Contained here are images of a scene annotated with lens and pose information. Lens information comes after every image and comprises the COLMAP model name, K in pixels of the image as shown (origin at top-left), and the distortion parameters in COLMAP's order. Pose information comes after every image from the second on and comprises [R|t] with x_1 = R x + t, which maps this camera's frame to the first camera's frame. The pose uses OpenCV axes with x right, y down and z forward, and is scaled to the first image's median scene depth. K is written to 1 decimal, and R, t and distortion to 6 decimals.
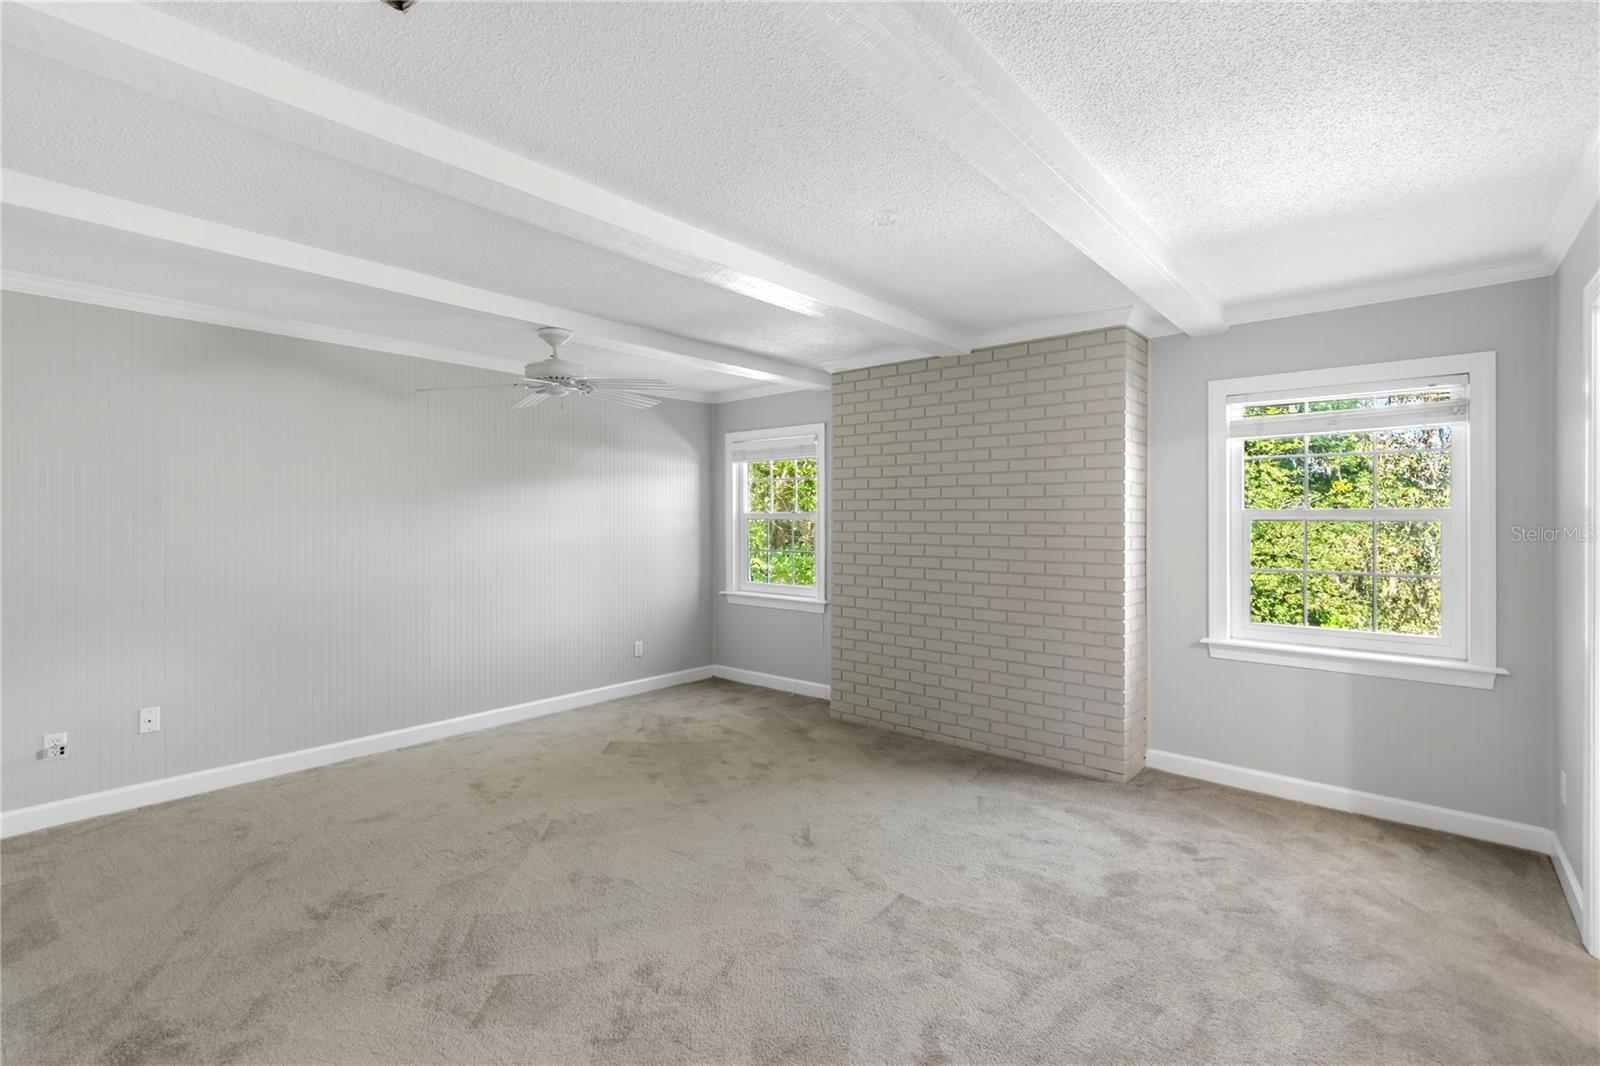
lens RADIAL K [[711.5, 0, 810.6], [0, 711.5, 549.9], [0, 0, 1]] dist [-0.000640, -0.000102]
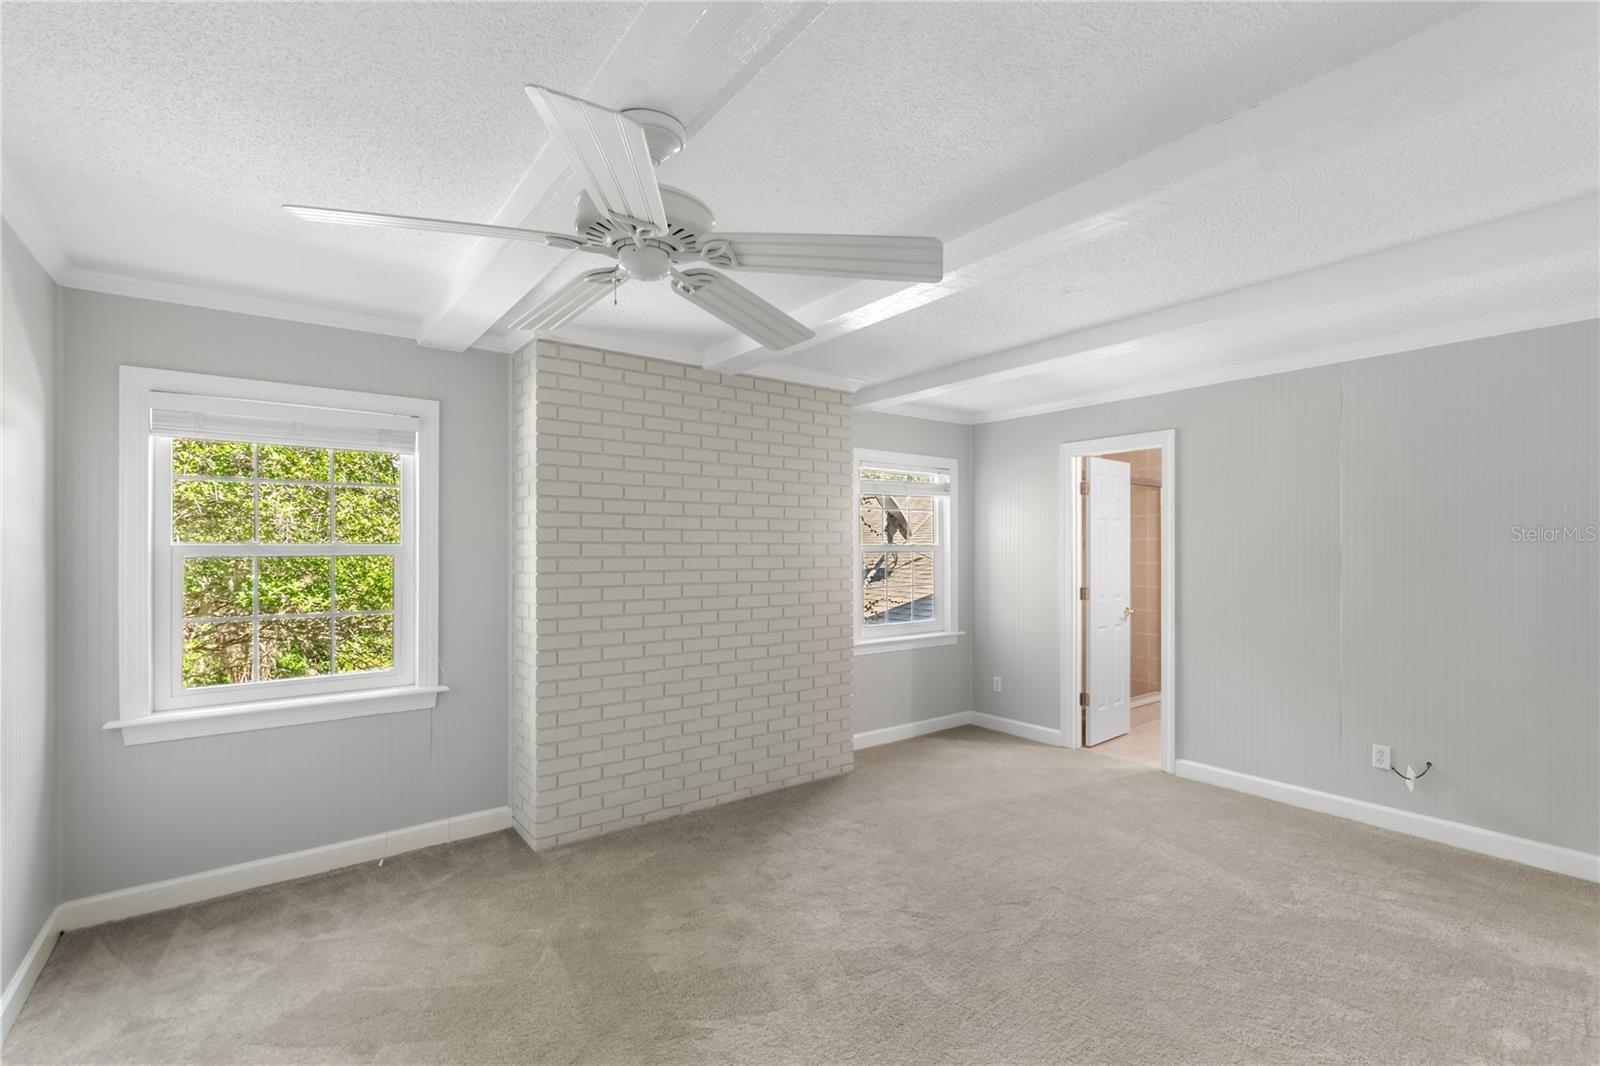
lens RADIAL K [[711.5, 0, 810.6], [0, 711.5, 549.9], [0, 0, 1]] dist [-0.000640, -0.000102]
pose [[0.210130, 0.009640, 0.977626, -0.651034], [0.060699, 0.997894, -0.022887, -0.016183], [-0.975787, 0.064151, 0.209103, 0.692369]]
